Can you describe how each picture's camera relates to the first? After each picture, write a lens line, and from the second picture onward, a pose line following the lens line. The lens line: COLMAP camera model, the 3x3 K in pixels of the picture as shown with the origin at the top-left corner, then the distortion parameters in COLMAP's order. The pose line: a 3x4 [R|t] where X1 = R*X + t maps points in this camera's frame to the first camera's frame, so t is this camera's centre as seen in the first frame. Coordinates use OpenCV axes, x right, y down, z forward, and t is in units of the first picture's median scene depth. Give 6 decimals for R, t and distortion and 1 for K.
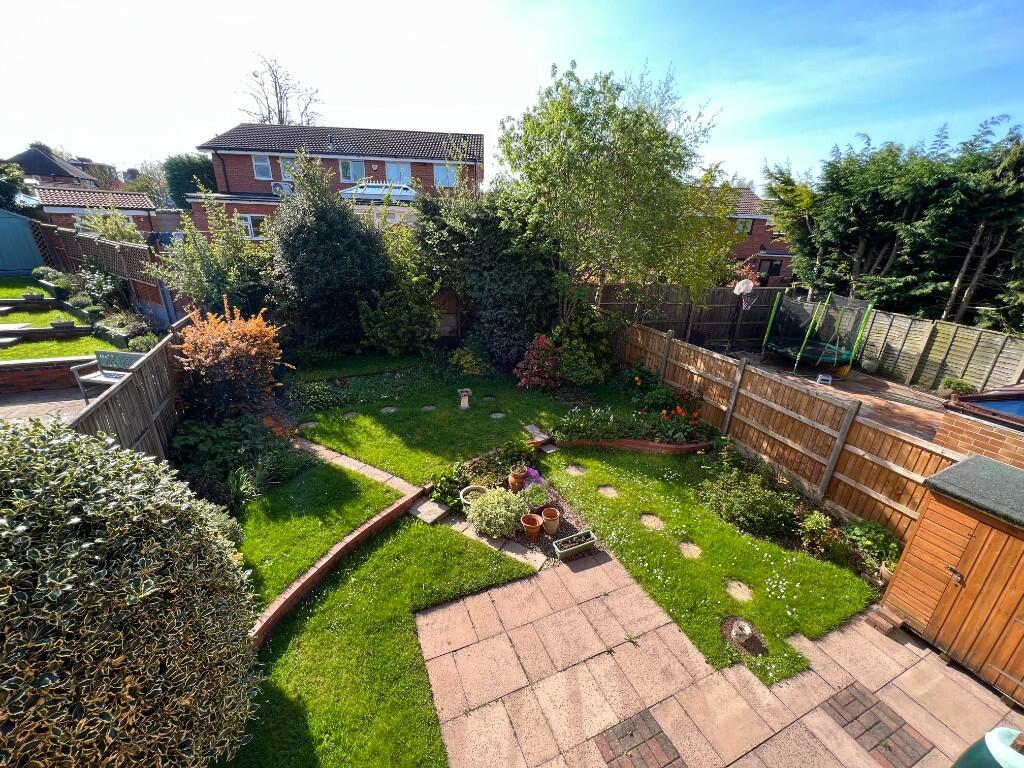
lens RADIAL K [[409.5, 0, 511.6], [0, 409.5, 384.1], [0, 0, 1]] dist [-0.001017, -0.000095]
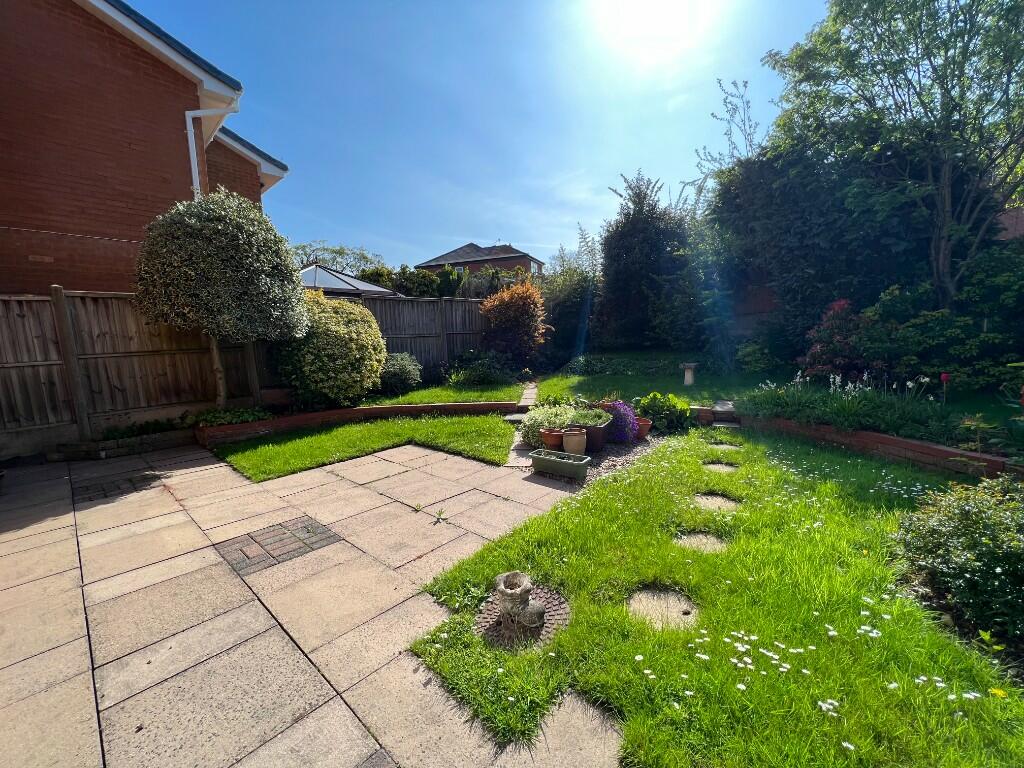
lens RADIAL K [[409.5, 0, 512.1], [0, 409.5, 379.3], [0, 0, 1]] dist [-0.001017, -0.000095]
pose [[0.415570, 0.043242, -0.908532, 0.464578], [-0.274502, 0.958257, -0.079950, 0.203602], [0.867151, 0.282619, 0.410093, 0.364691]]
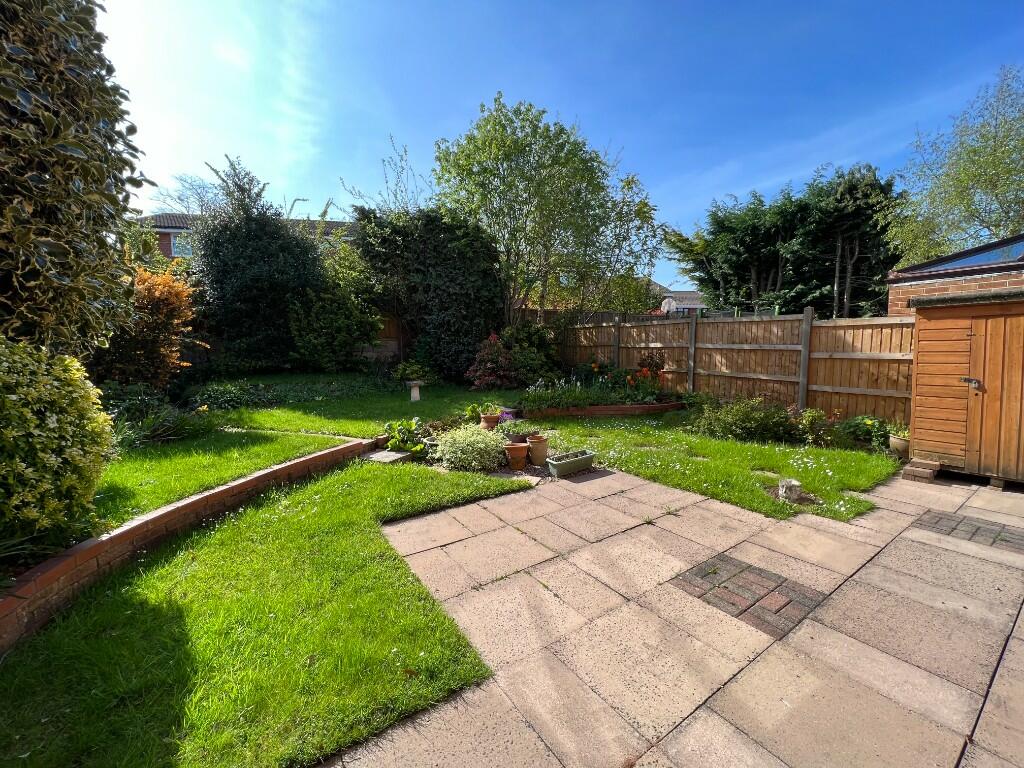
lens RADIAL K [[409.5, 0, 512.2], [0, 409.5, 381.3], [0, 0, 1]] dist [-0.001017, -0.000095]
pose [[0.982936, -0.062083, 0.173153, -0.059162], [0.106911, 0.958821, -0.263119, 0.269771], [-0.149688, 0.277141, 0.949098, 0.114810]]
